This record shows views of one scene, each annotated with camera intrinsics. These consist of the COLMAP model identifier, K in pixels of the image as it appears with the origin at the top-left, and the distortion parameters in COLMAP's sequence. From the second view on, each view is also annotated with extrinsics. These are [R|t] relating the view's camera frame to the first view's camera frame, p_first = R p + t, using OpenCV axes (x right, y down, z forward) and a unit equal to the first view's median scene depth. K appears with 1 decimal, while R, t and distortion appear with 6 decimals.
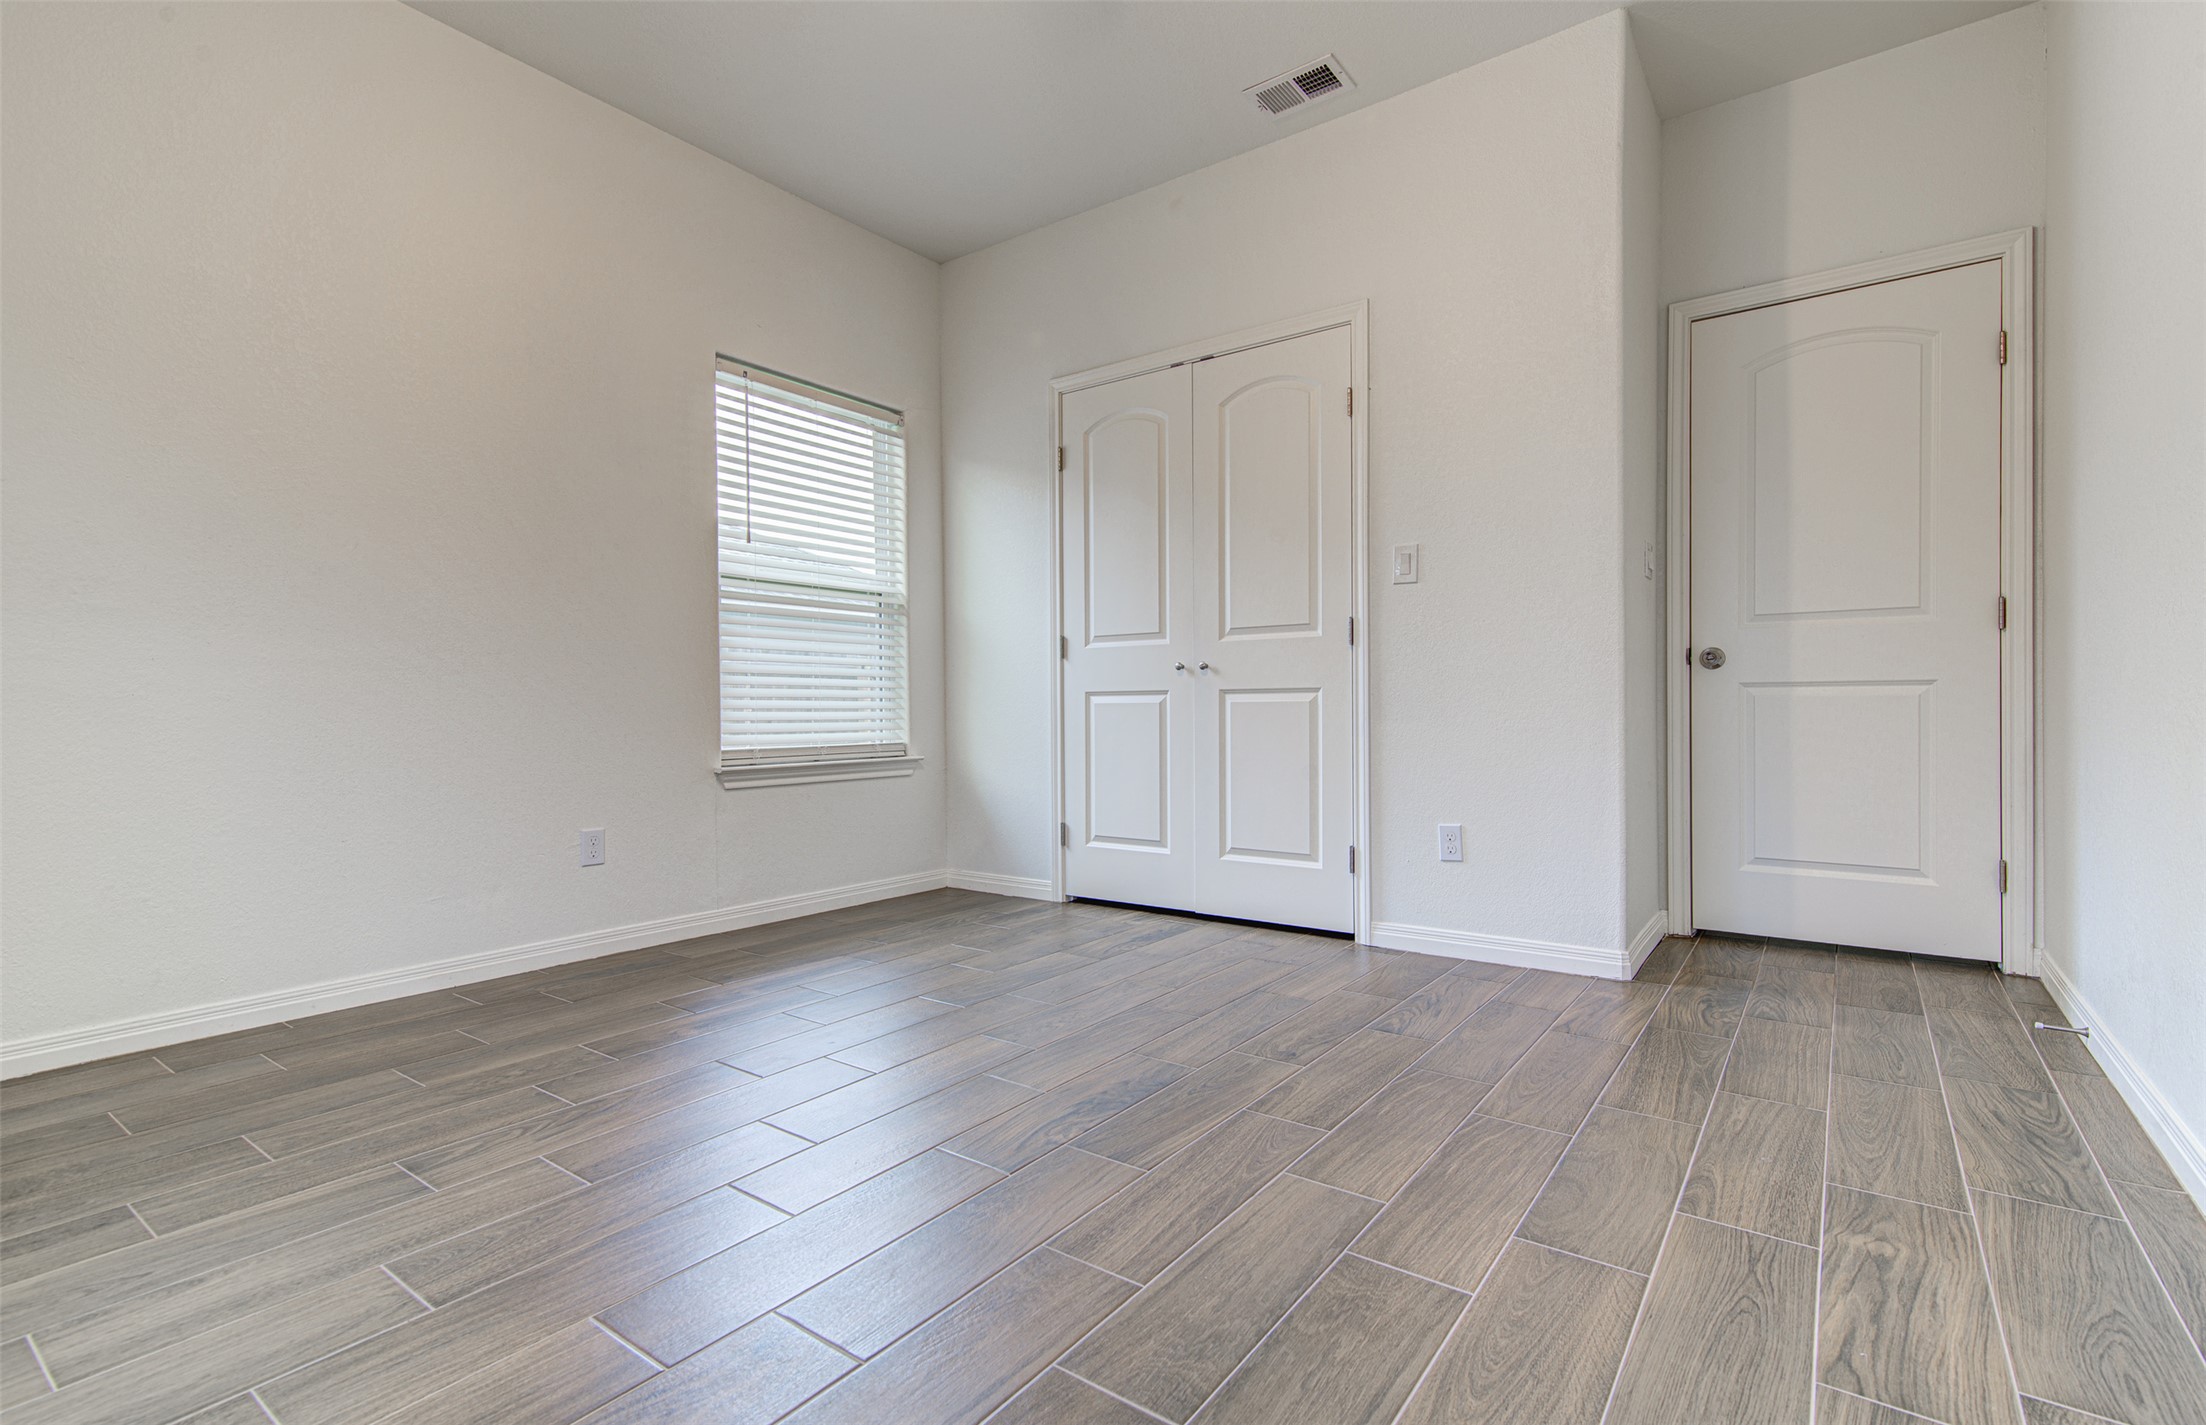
lens RADIAL K [[1006.2, 0, 1103.3], [0, 1006.2, 709.9], [0, 0, 1]] dist [0.018748, 0.000105]
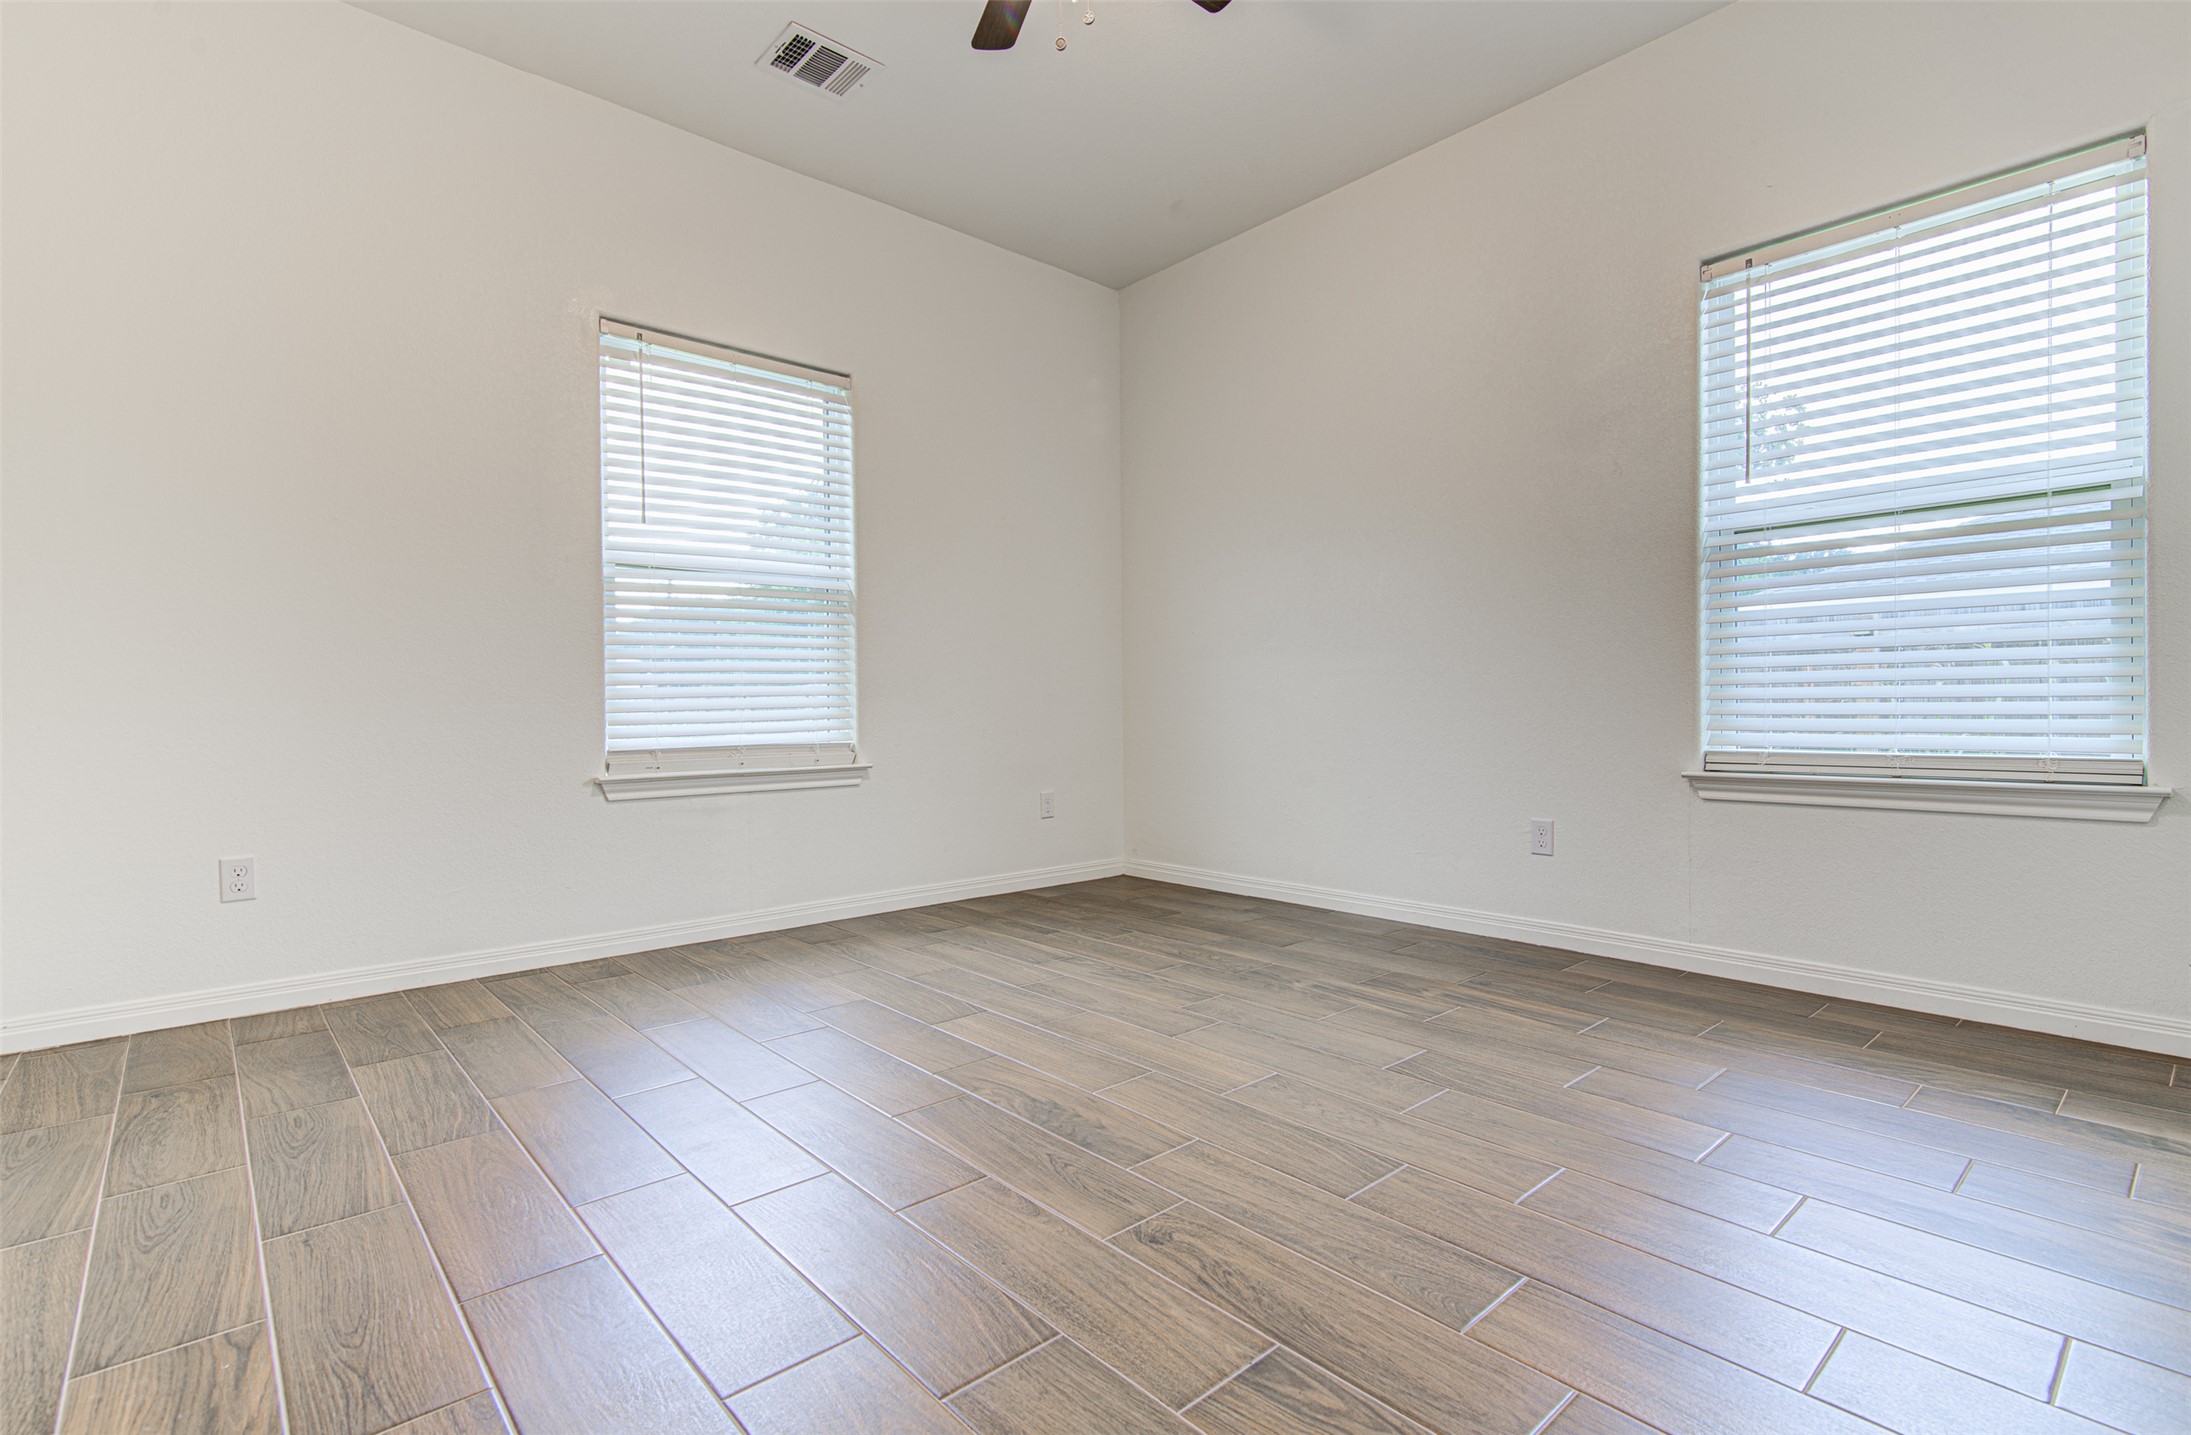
lens RADIAL K [[999.3, 0, 1094.9], [0, 999.3, 717.0], [0, 0, 1]] dist [0.018748, 0.000105]
pose [[-0.200372, 0.017208, -0.979569, 0.801568], [0.010670, 0.999825, 0.015382, -0.007520], [0.979662, -0.007370, -0.200520, 1.061792]]
